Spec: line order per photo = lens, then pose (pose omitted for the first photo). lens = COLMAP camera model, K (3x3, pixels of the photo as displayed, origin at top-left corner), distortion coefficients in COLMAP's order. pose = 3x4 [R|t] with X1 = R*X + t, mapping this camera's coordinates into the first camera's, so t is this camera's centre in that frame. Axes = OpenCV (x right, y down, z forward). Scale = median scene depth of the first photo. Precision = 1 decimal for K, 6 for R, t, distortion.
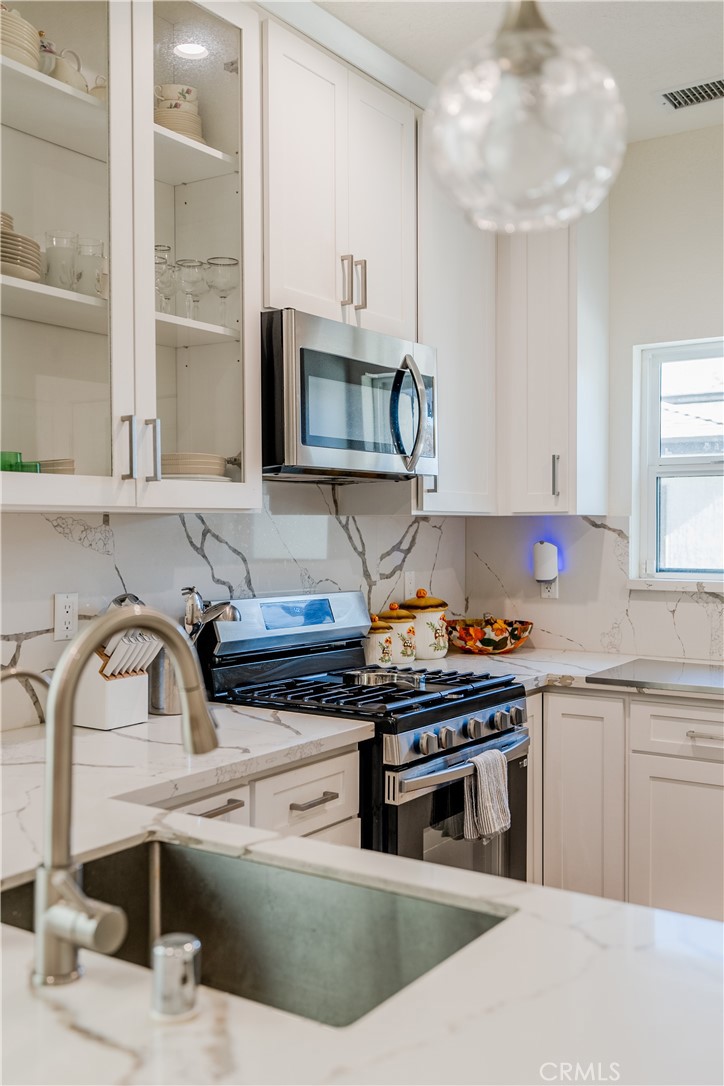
lens RADIAL K [[1071.6, 0, 362.1], [0, 1071.6, 540.8], [0, 0, 1]] dist [0.017087, 0.000000]
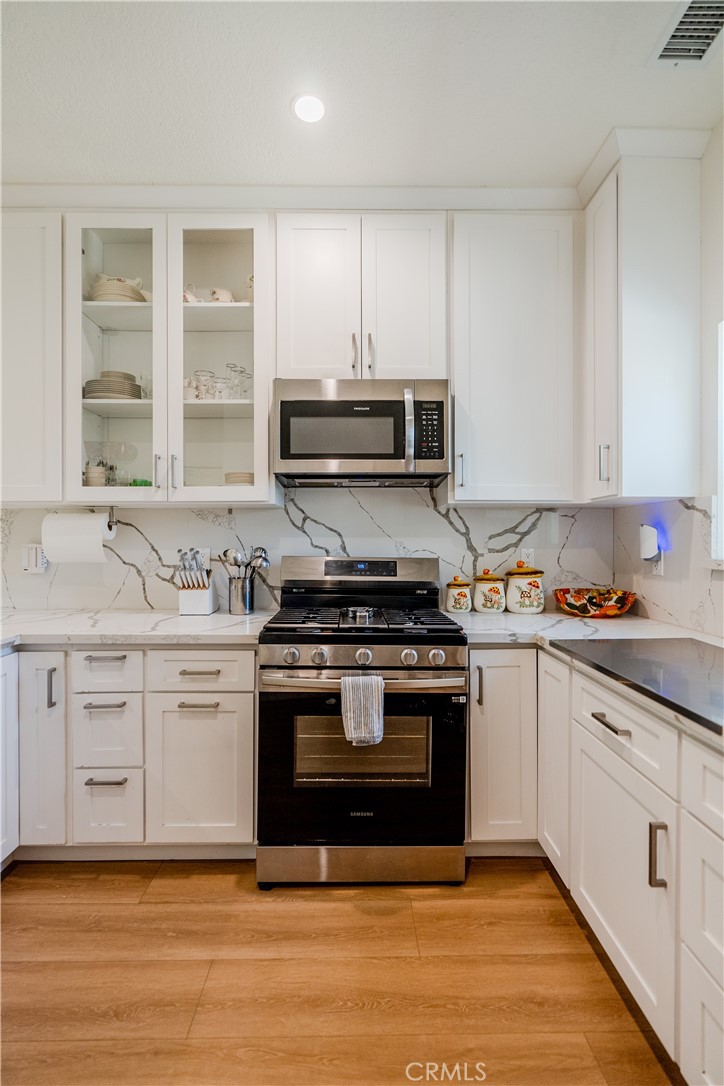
lens RADIAL K [[491.9, 0, 361.2], [0, 491.9, 543.8], [0, 0, 1]] dist [-0.005022, -0.000152]
pose [[0.567432, 0.004915, -0.823406, 0.461456], [-0.011736, 0.999929, -0.002120, 0.027846], [0.823337, 0.010867, 0.567449, 0.497160]]
